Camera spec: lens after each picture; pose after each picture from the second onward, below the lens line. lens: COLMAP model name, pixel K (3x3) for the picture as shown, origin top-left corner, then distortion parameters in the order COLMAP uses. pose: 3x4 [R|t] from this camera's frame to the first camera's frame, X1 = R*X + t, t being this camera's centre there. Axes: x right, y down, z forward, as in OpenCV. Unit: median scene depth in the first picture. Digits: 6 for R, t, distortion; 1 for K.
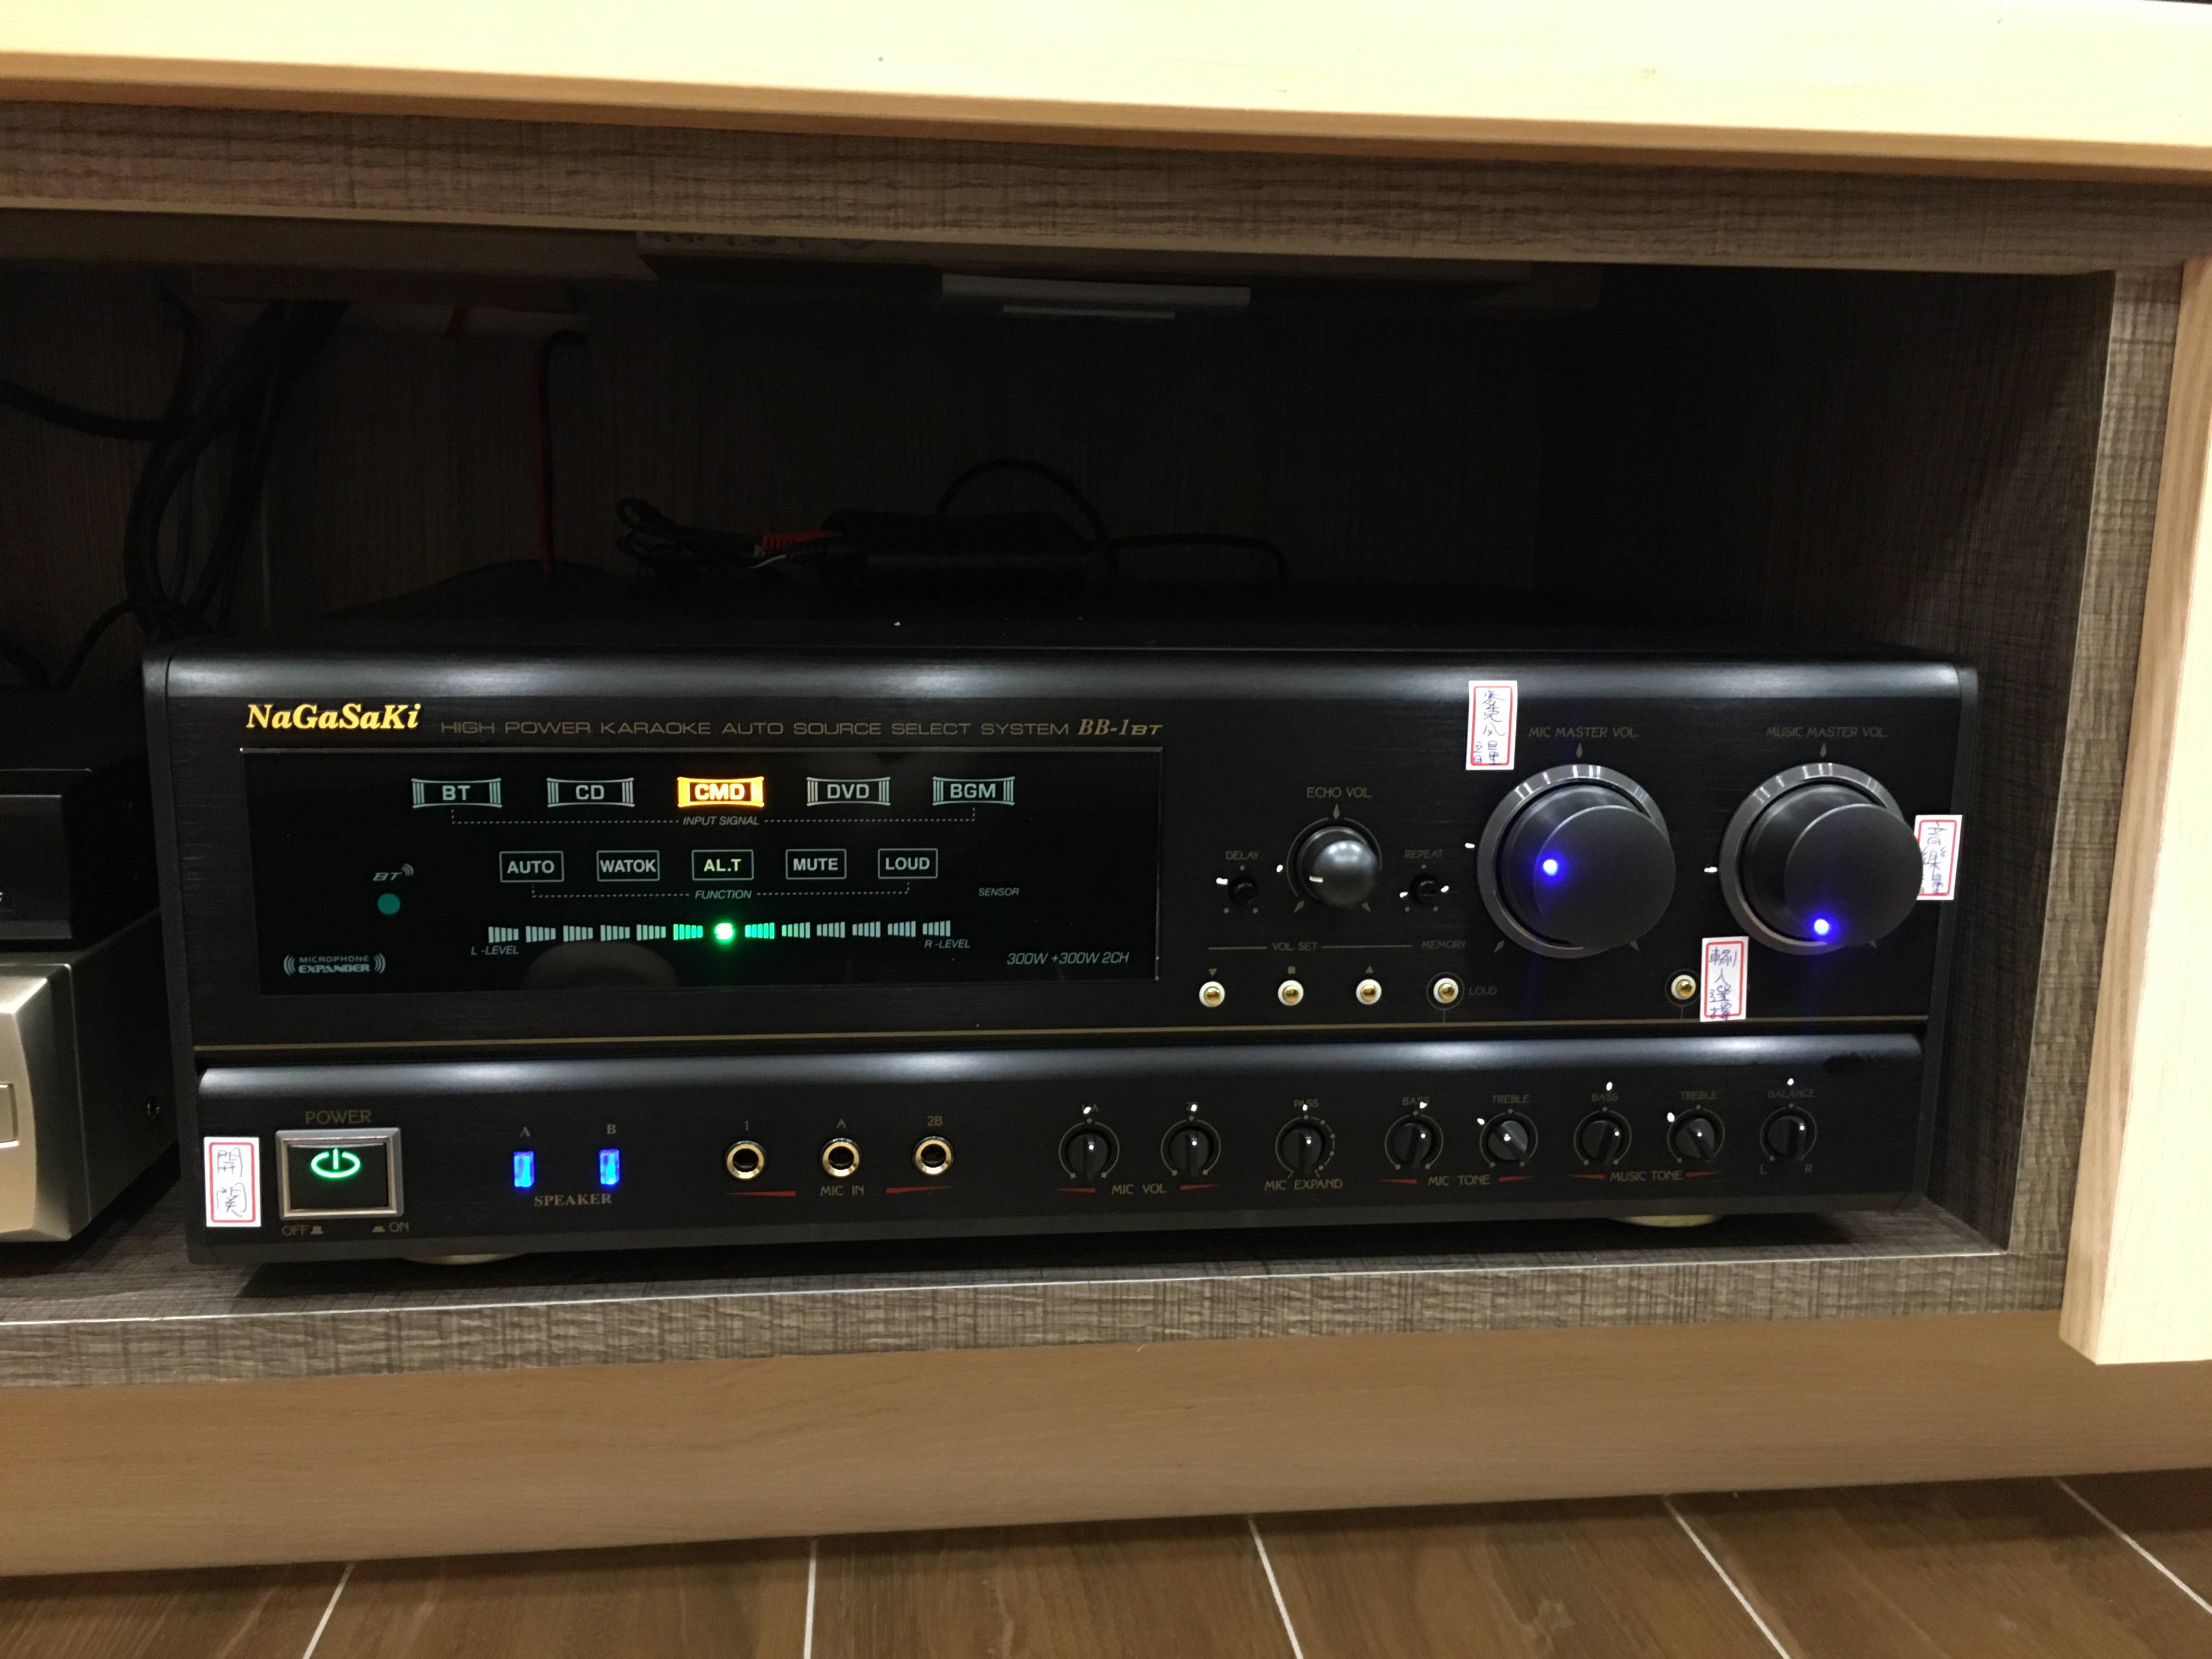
lens RADIAL K [[1882.5, 0, 1102.5], [0, 1882.5, 831.5], [0, 0, 1]] dist [0.084554, -0.111364]
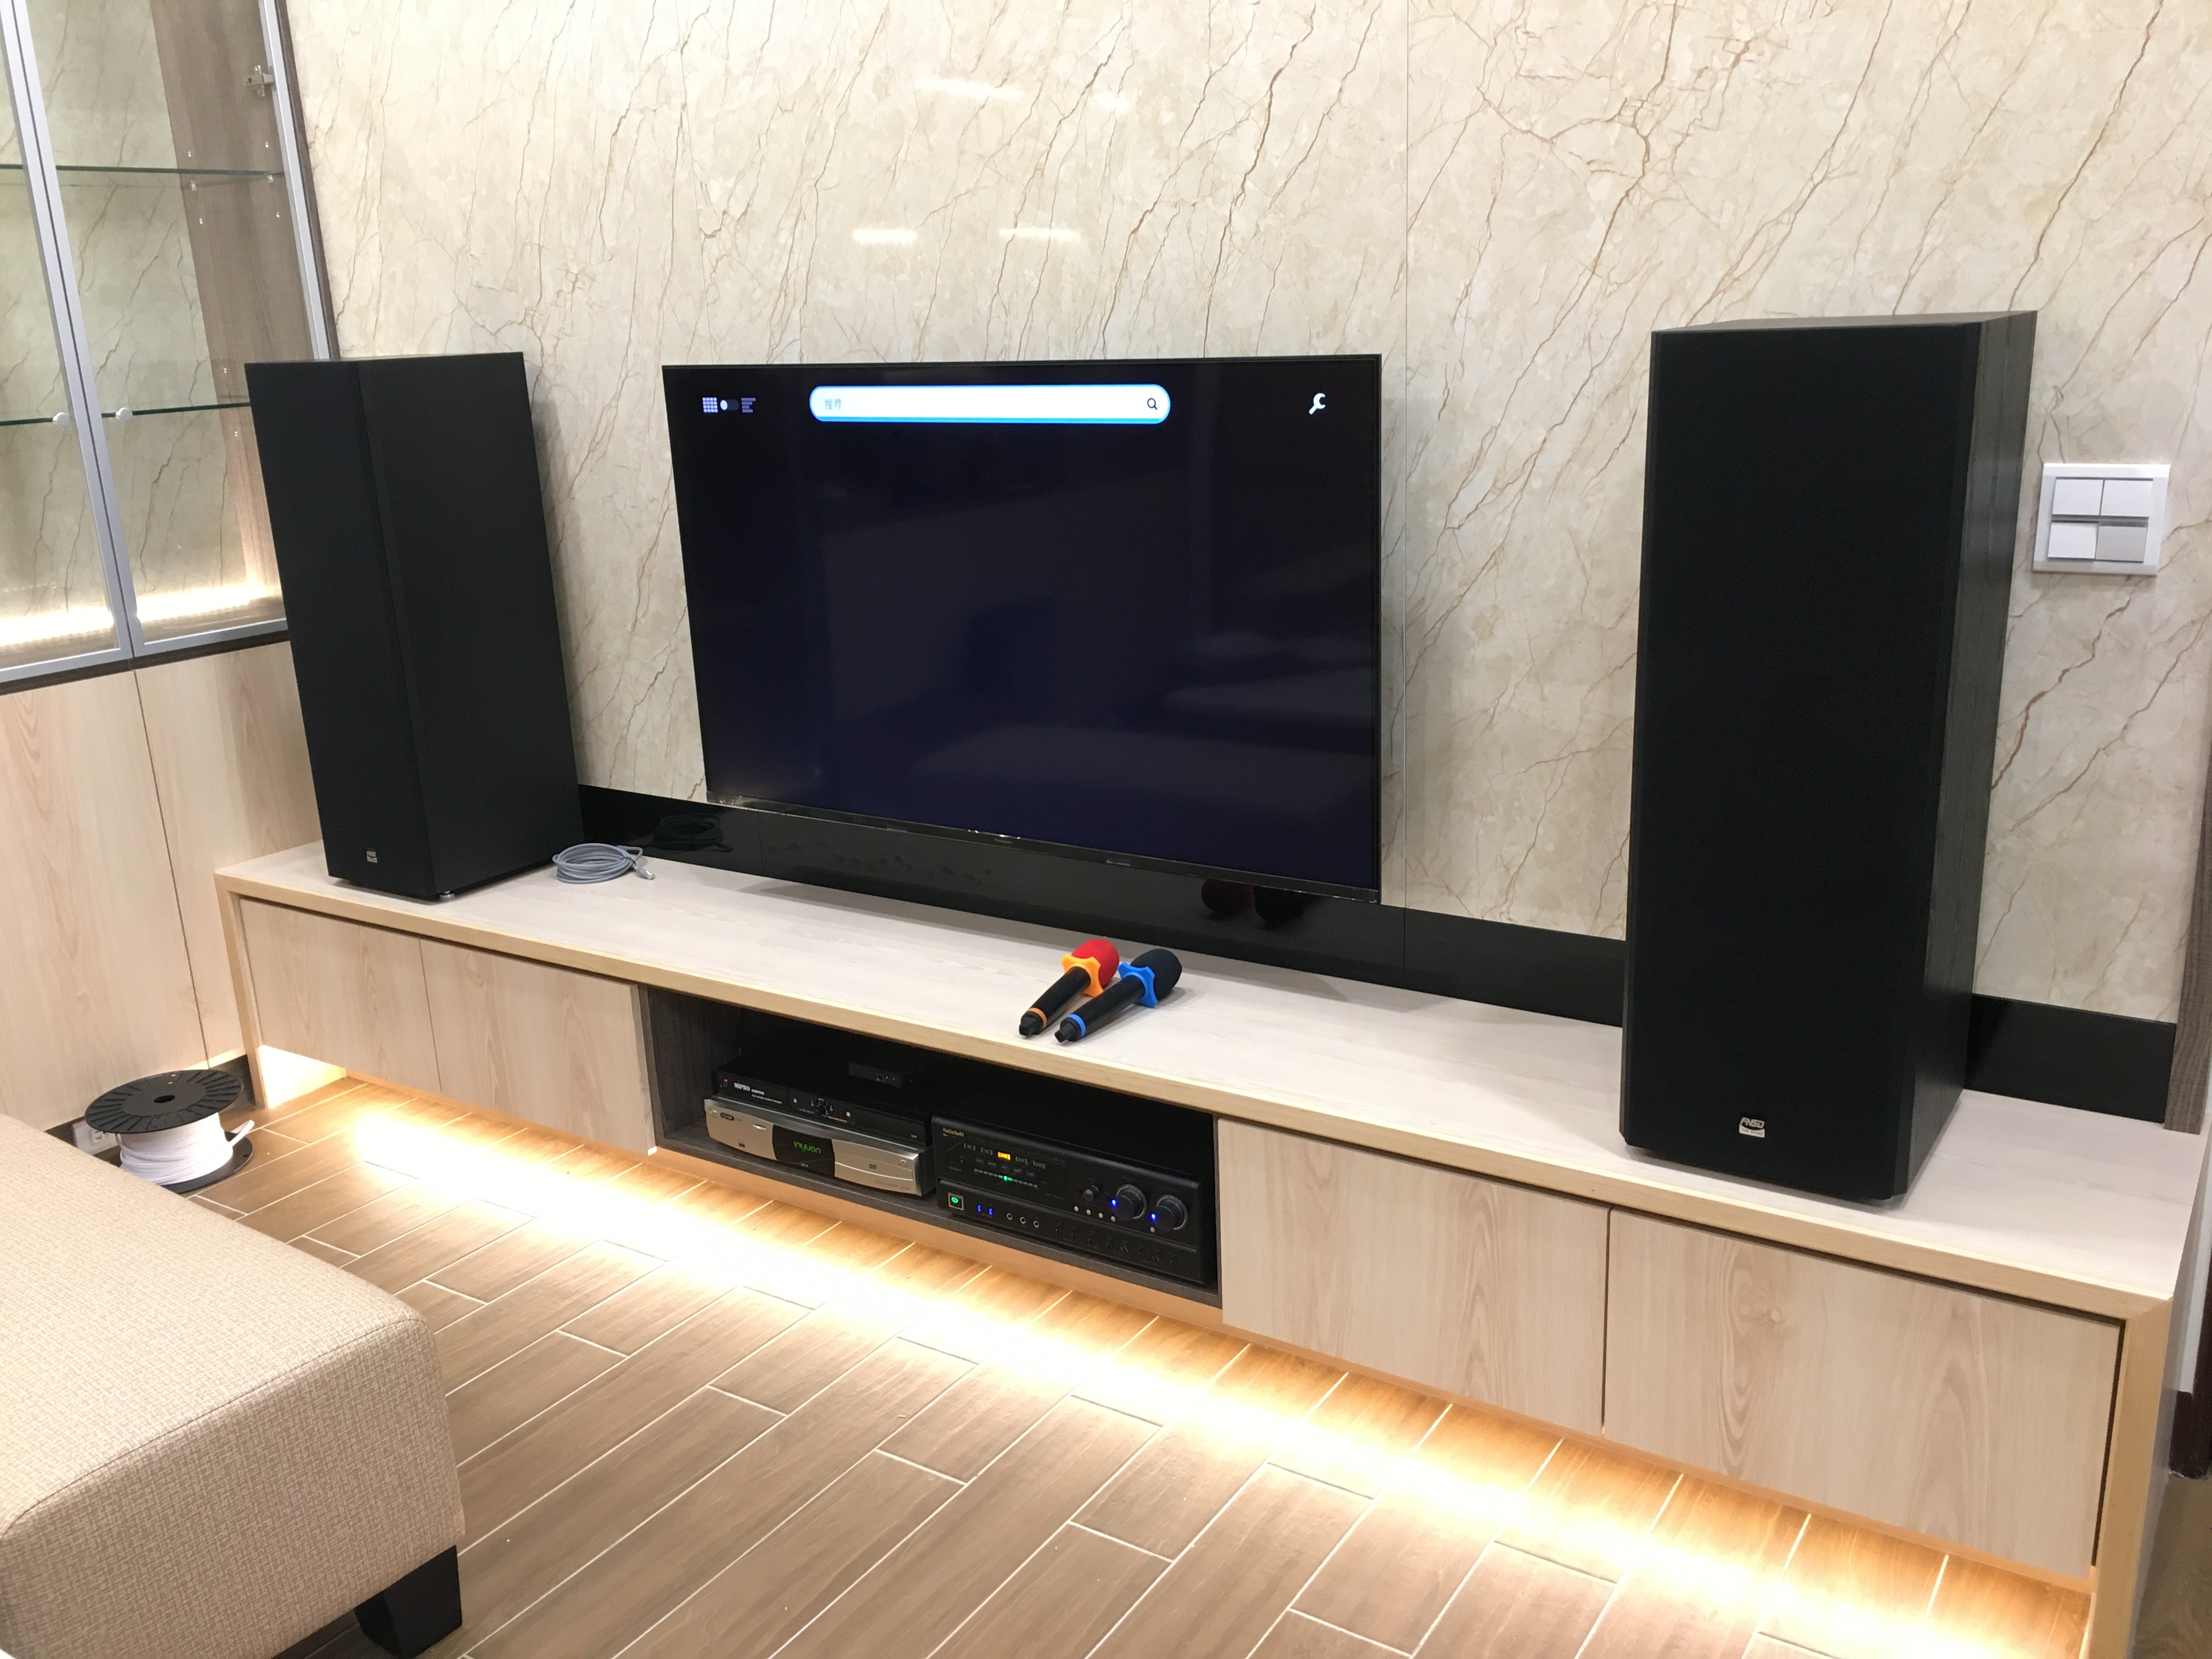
lens RADIAL K [[1882.5, 0, 1095.0], [0, 1882.5, 826.4], [0, 0, 1]] dist [0.084554, -0.111364]
pose [[0.762475, 0.127211, -0.634388, 3.371658], [-0.059843, 0.990144, 0.126624, -1.663514], [0.644244, -0.058584, 0.762573, -2.990586]]
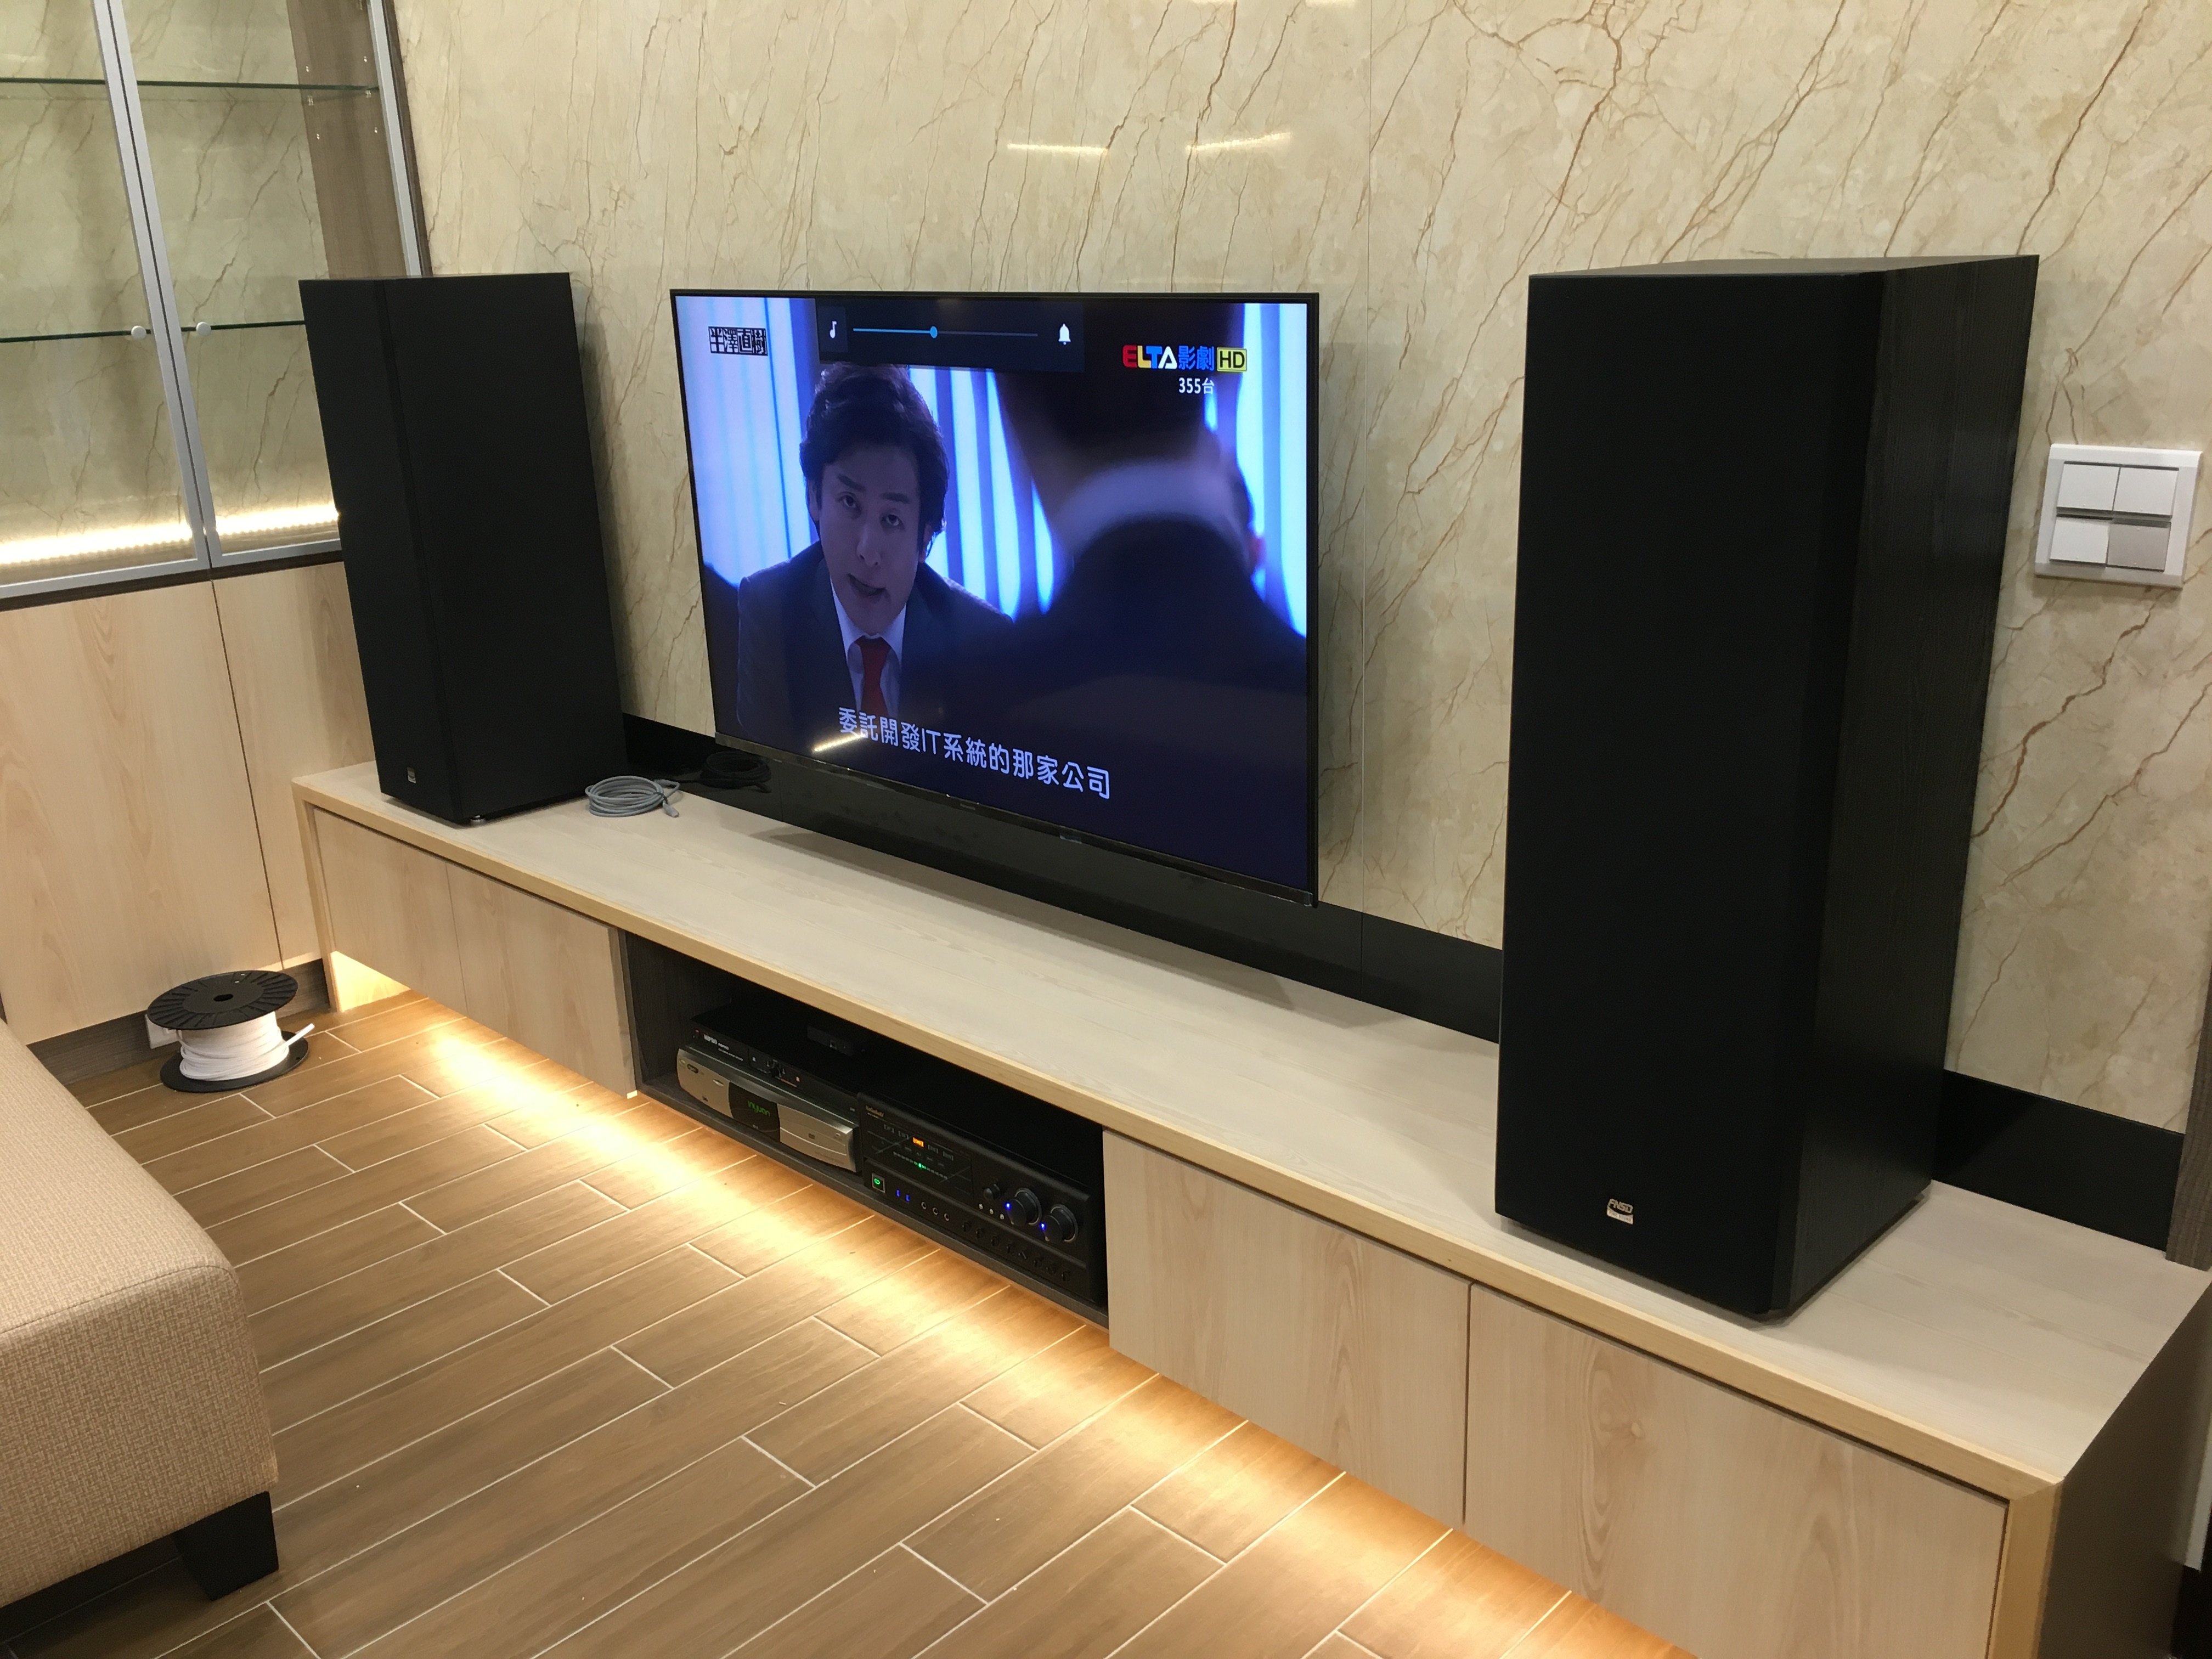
lens RADIAL K [[1882.5, 0, 1097.0], [0, 1882.5, 828.5], [0, 0, 1]] dist [0.084554, -0.111364]
pose [[0.626971, 0.199807, -0.752983, 3.848744], [-0.094020, 0.978892, 0.181467, -1.834506], [0.773348, -0.042979, 0.632523, -1.907185]]
